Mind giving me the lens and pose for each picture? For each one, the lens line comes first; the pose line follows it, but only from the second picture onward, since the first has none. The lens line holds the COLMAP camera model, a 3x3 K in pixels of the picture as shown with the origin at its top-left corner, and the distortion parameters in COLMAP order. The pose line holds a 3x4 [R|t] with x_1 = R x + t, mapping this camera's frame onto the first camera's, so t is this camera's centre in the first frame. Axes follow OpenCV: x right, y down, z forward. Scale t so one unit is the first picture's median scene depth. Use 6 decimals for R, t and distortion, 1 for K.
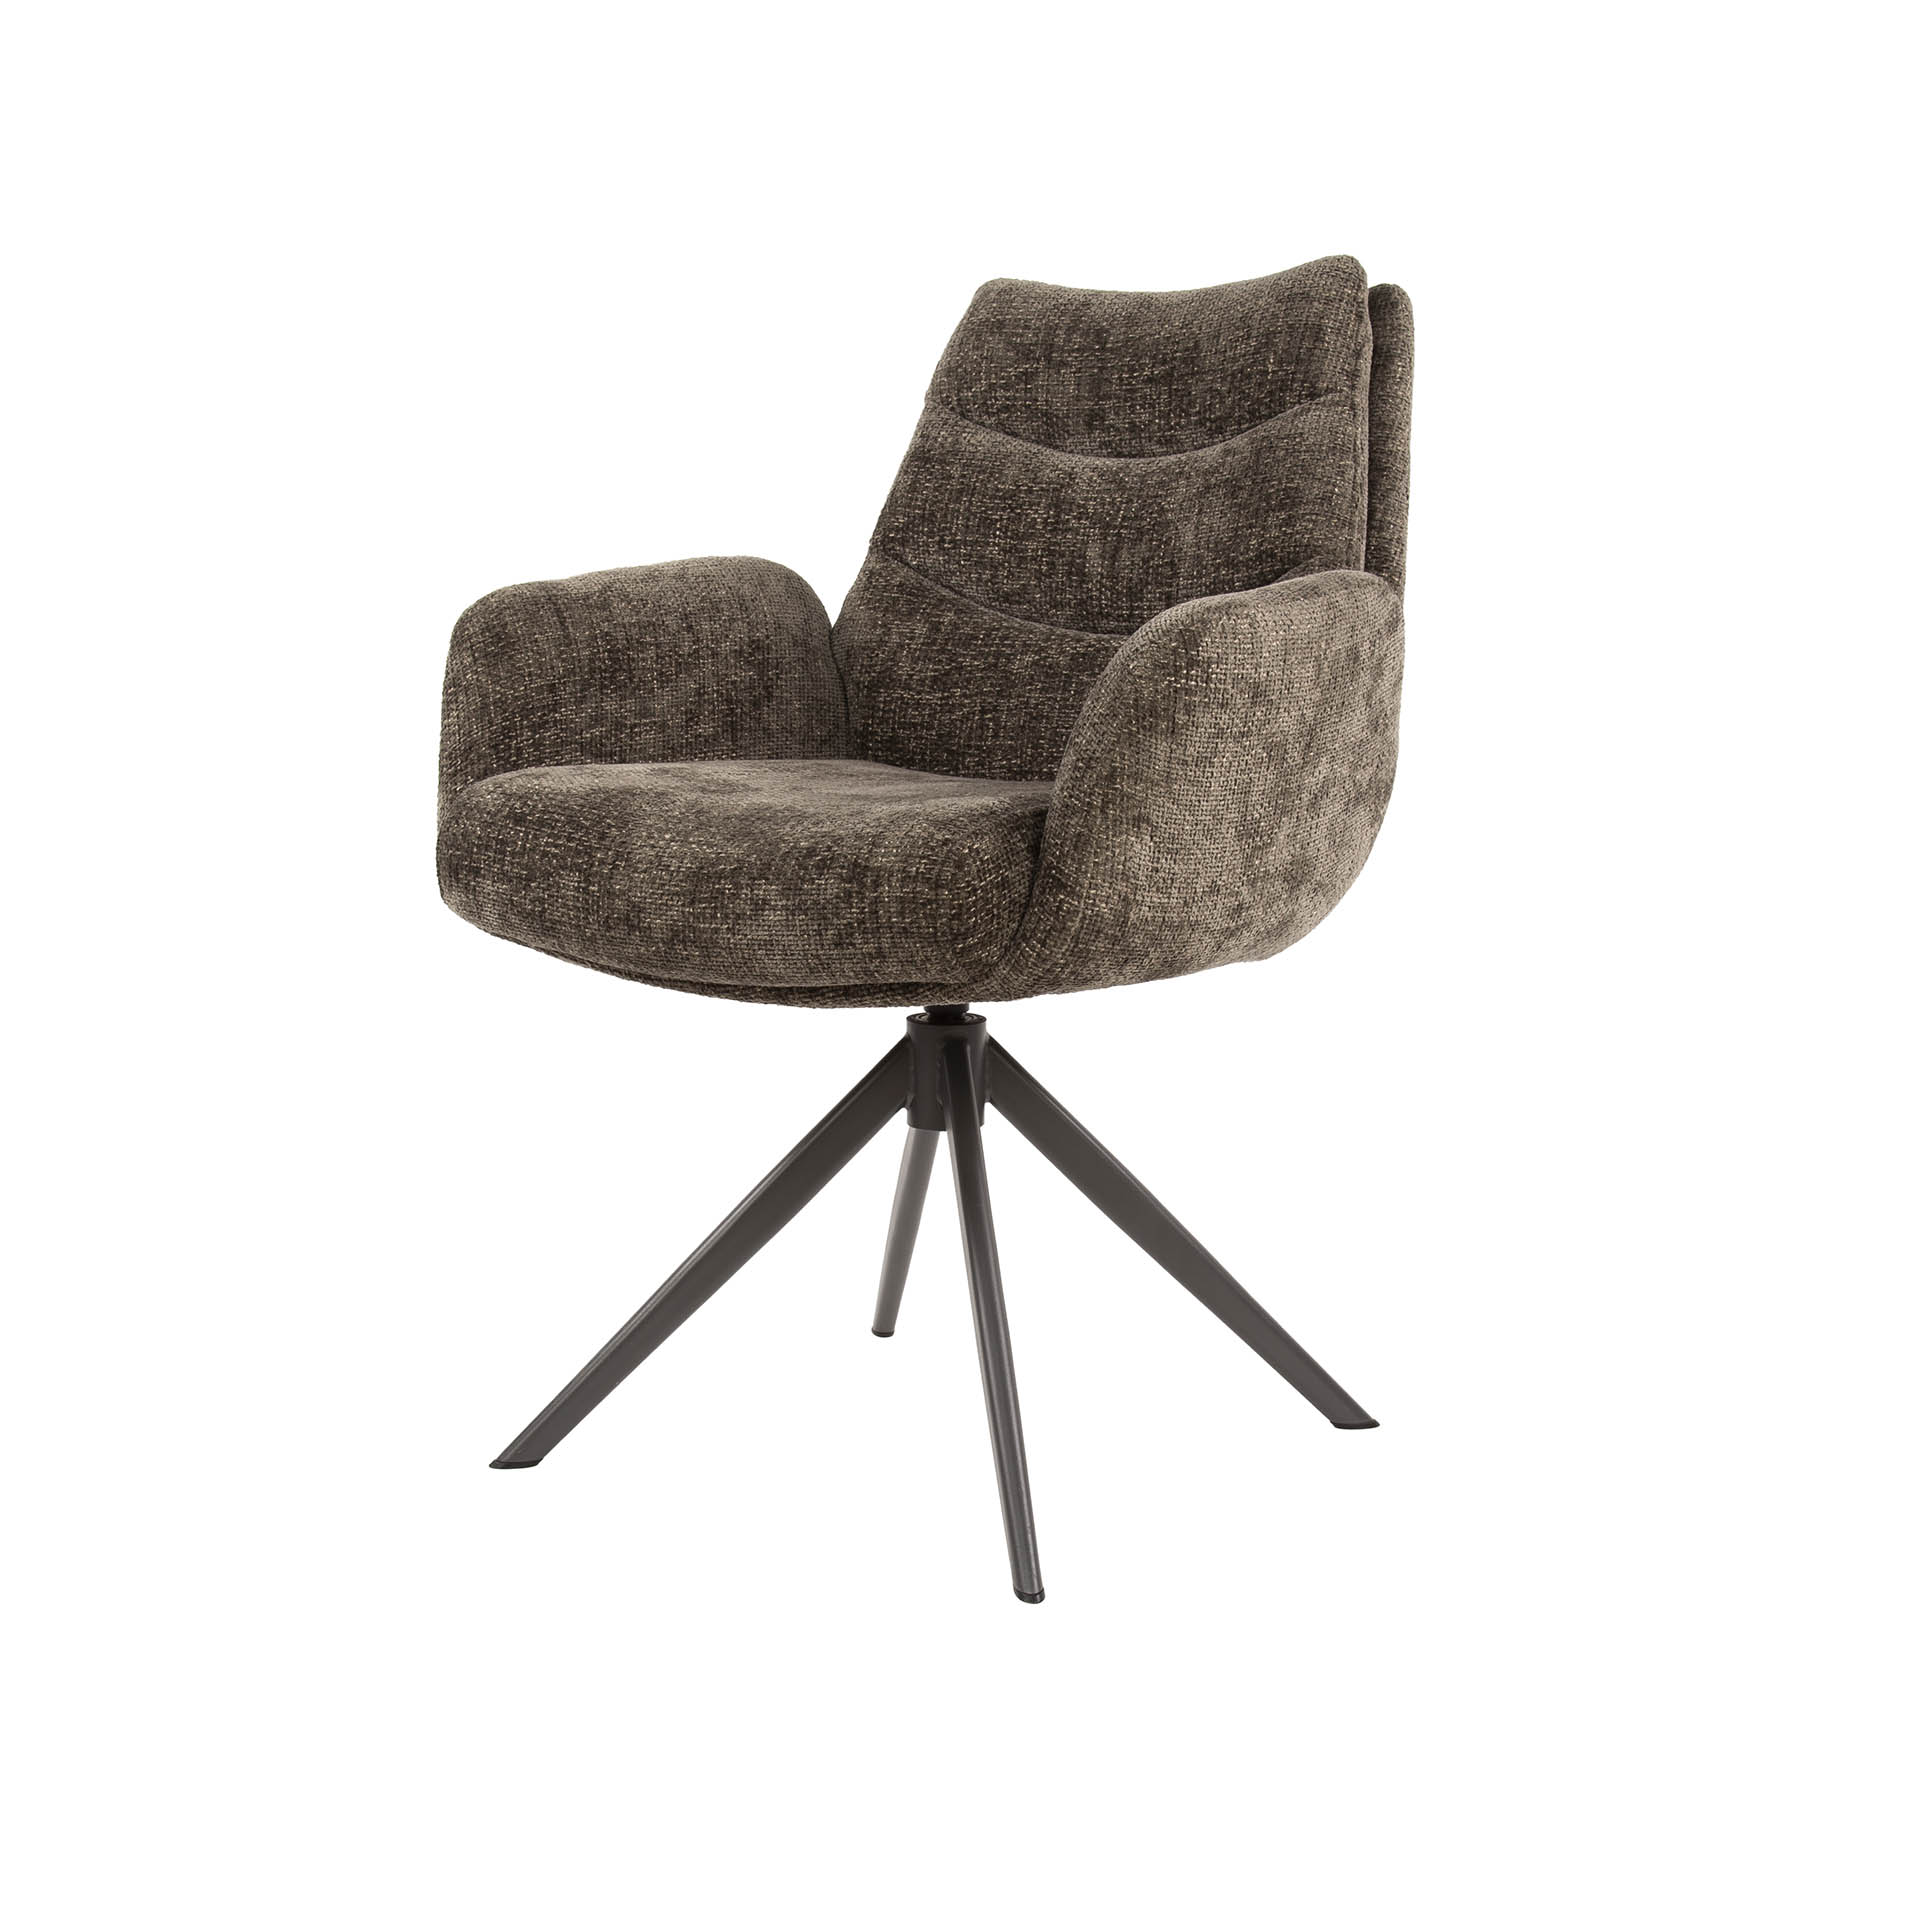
lens RADIAL K [[2842.8, 0, 960.0], [0, 2842.8, 960.0], [0, 0, 1]] dist [0.005810, -0.065179]
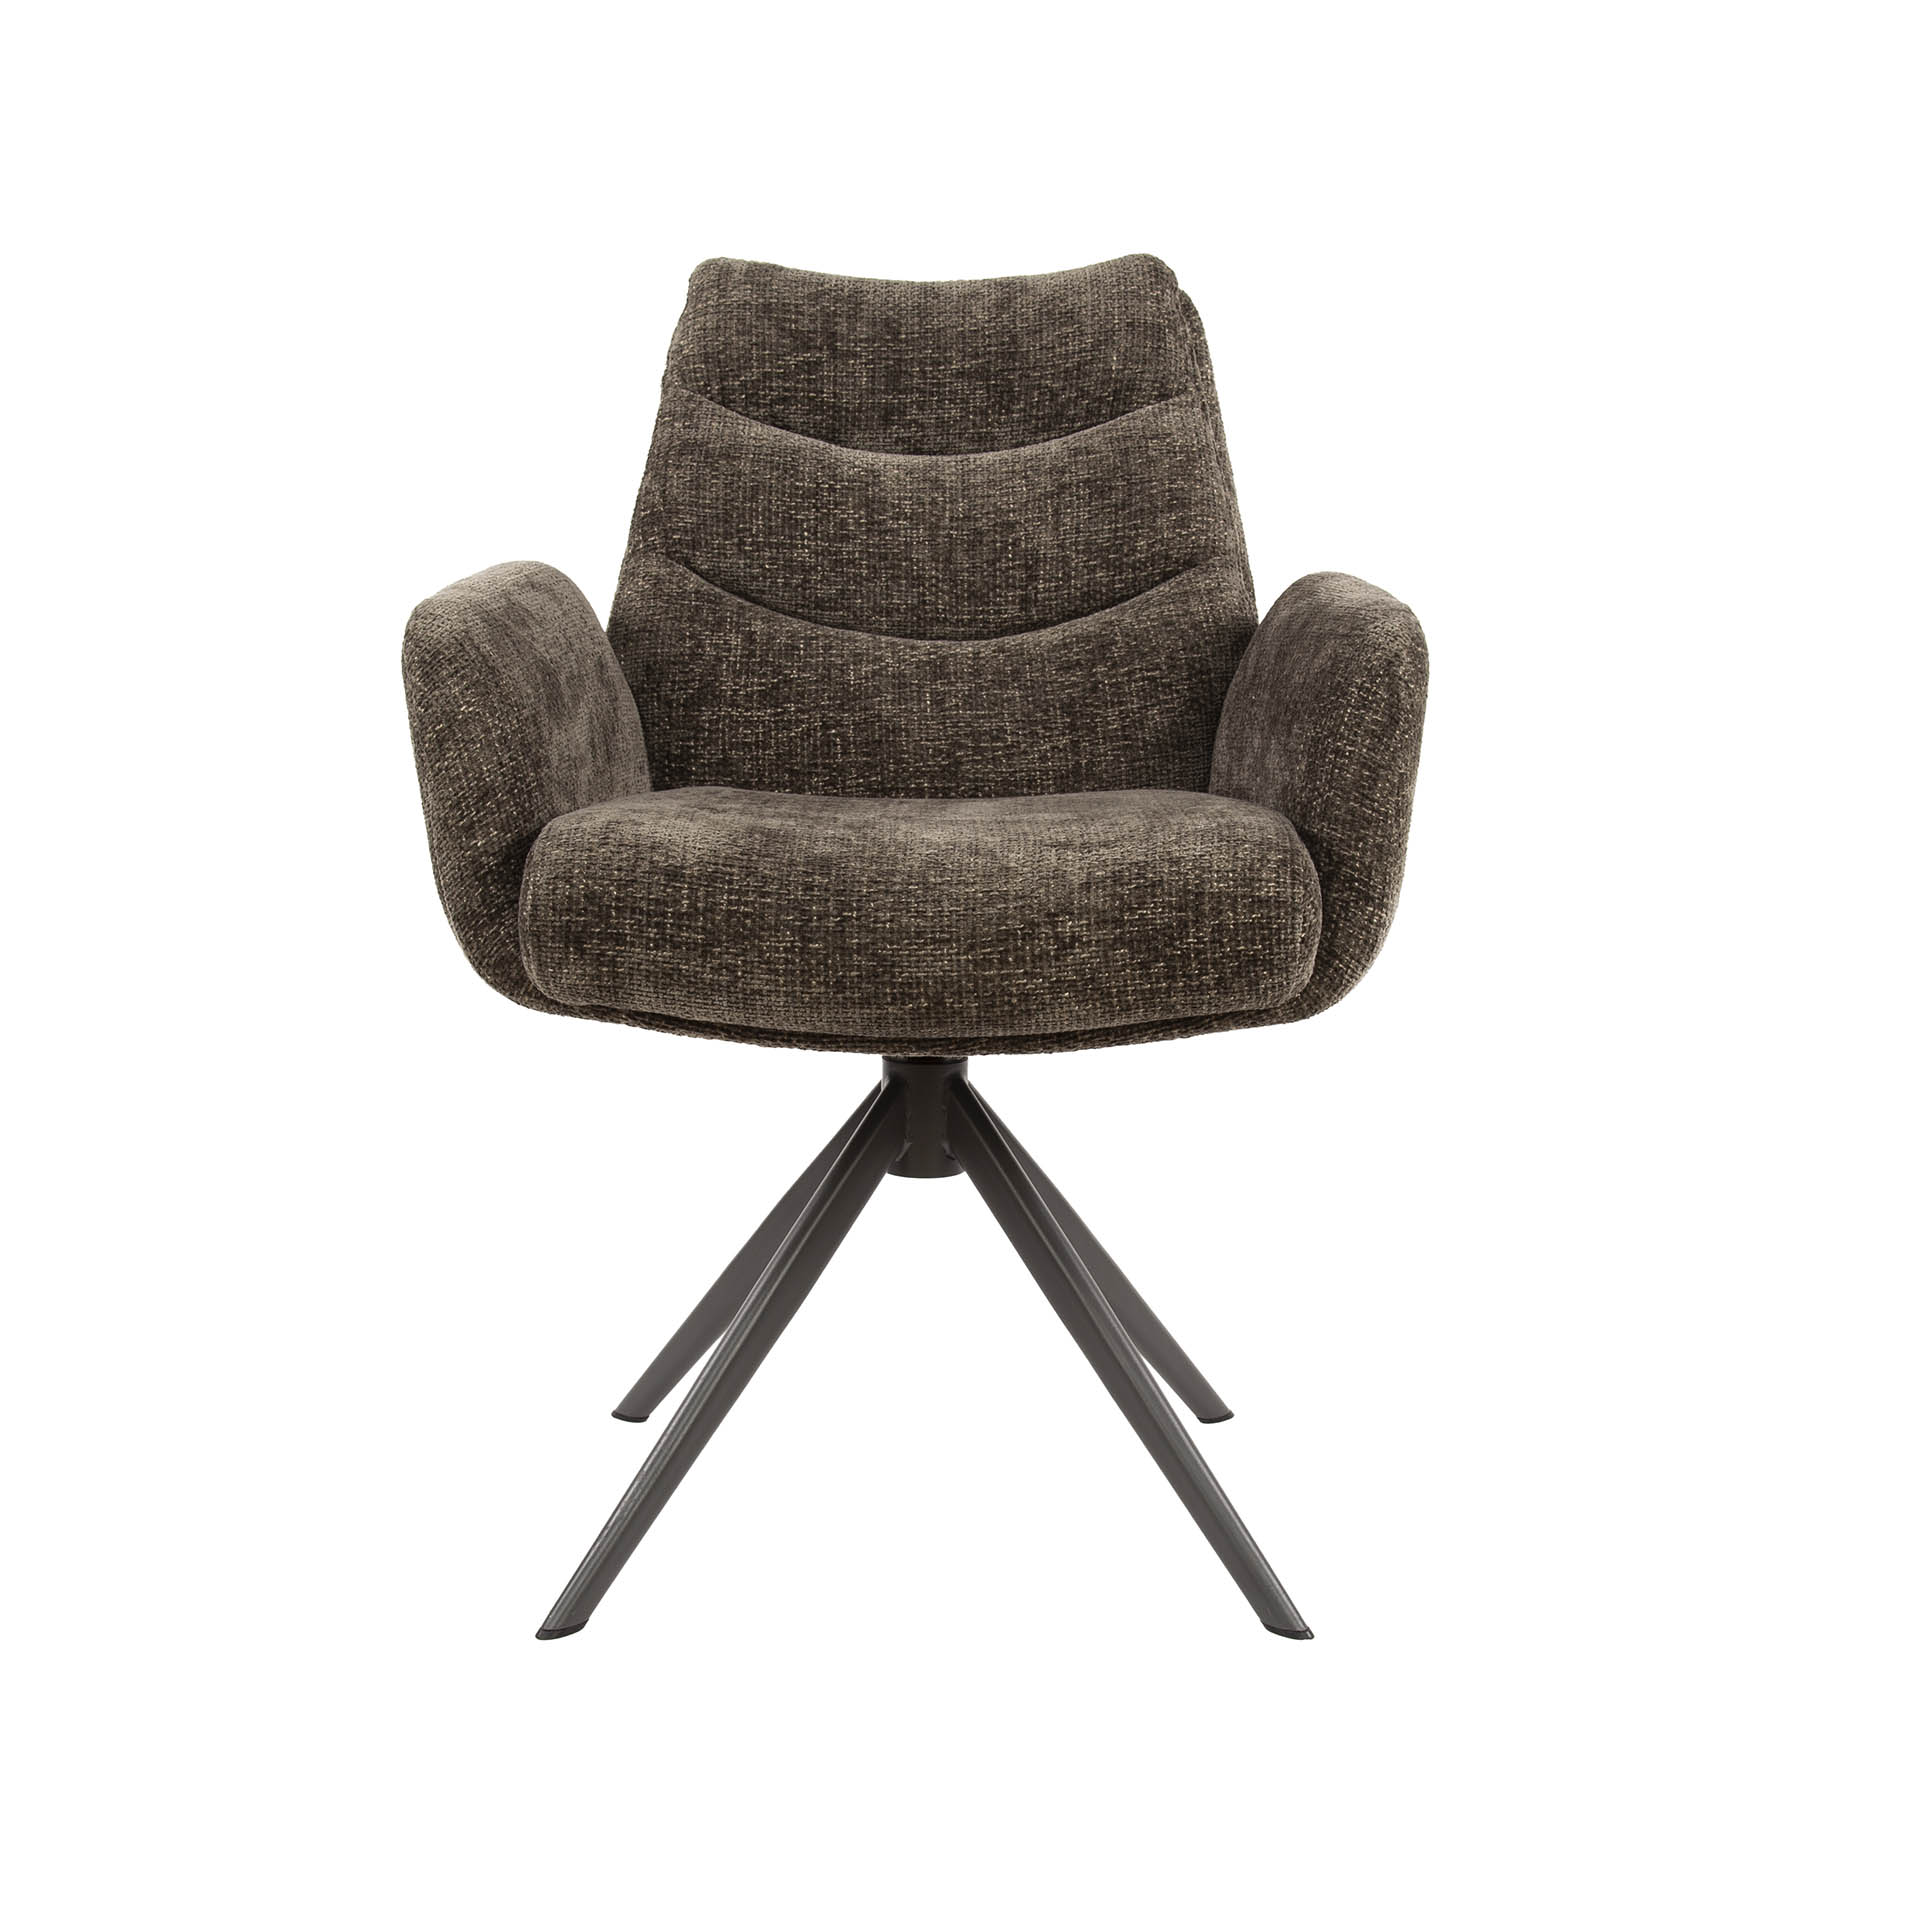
lens RADIAL K [[2842.8, 0, 960.0], [0, 2842.8, 960.0], [0, 0, 1]] dist [0.005810, -0.065179]
pose [[0.820572, -0.087730, 0.564770, -0.485412], [0.085989, 0.995852, 0.029757, -0.035429], [-0.565037, 0.024146, 0.824712, 0.211462]]
